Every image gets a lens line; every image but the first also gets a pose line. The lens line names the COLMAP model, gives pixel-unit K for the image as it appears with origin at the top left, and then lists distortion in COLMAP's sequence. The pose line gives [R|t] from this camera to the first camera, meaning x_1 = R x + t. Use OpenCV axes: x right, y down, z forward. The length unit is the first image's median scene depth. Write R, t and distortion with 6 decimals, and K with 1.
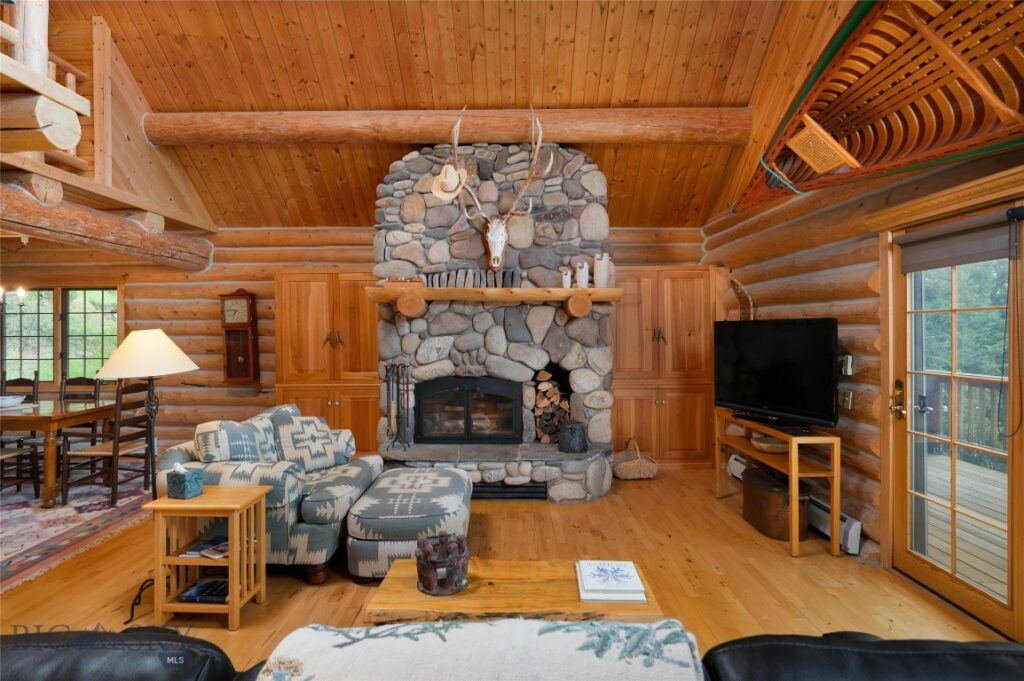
lens RADIAL K [[532.7, 0, 504.1], [0, 532.7, 333.1], [0, 0, 1]] dist [-0.003499, 0.000927]
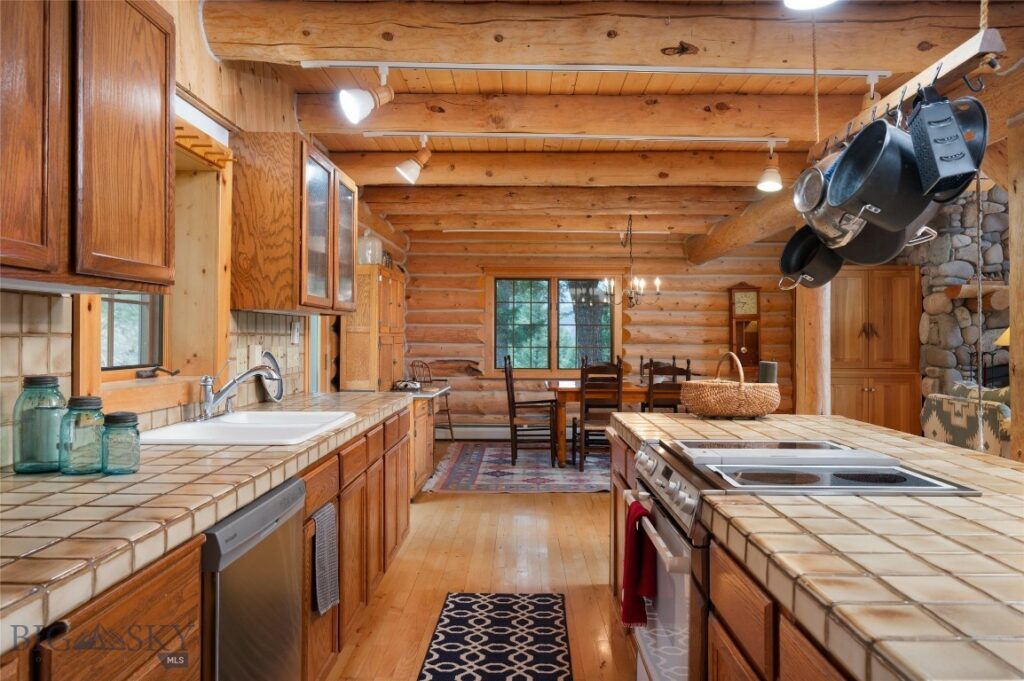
lens RADIAL K [[747.5, 0, 518.5], [0, 747.5, 336.5], [0, 0, 1]] dist [-0.018639, 0.004197]
pose [[0.999663, 0.014625, 0.021460, -1.172905], [-0.014553, 0.999888, -0.003527, 0.042887], [-0.021509, 0.003213, 0.999763, -0.557070]]
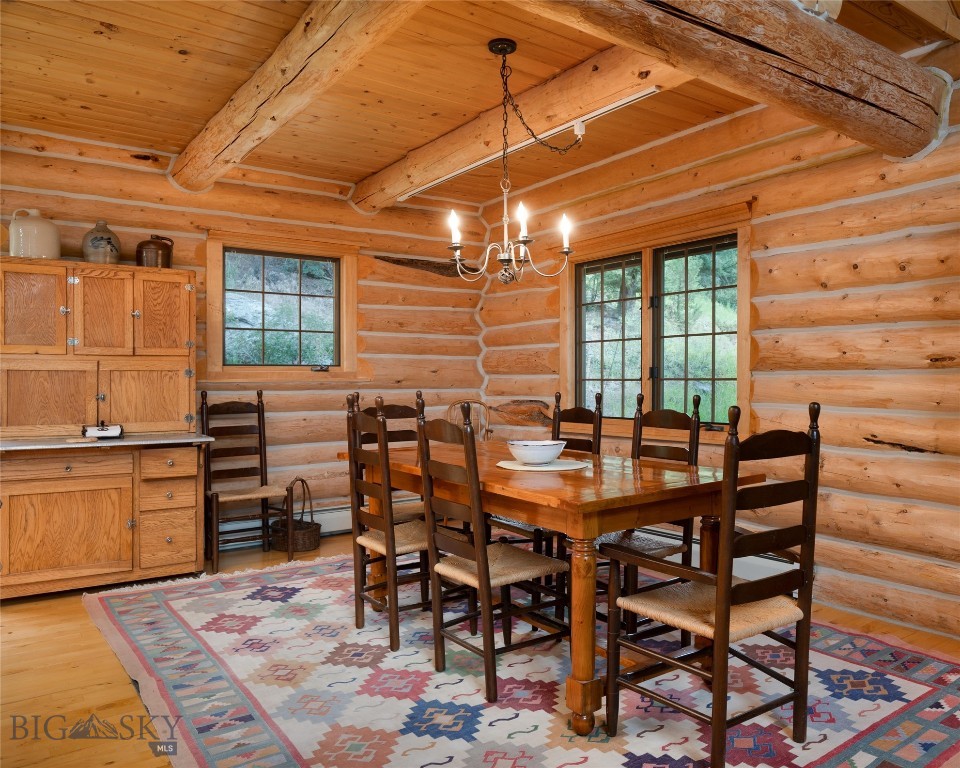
lens RADIAL K [[733.8, 0, 542.7], [0, 733.8, 373.9], [0, 0, 1]] dist [-0.003027, -0.000379]
pose [[0.620166, 0.000932, -0.784470, -0.391353], [-0.006442, 0.999972, -0.003904, 0.058734], [0.784444, 0.007475, 0.620154, 0.557562]]
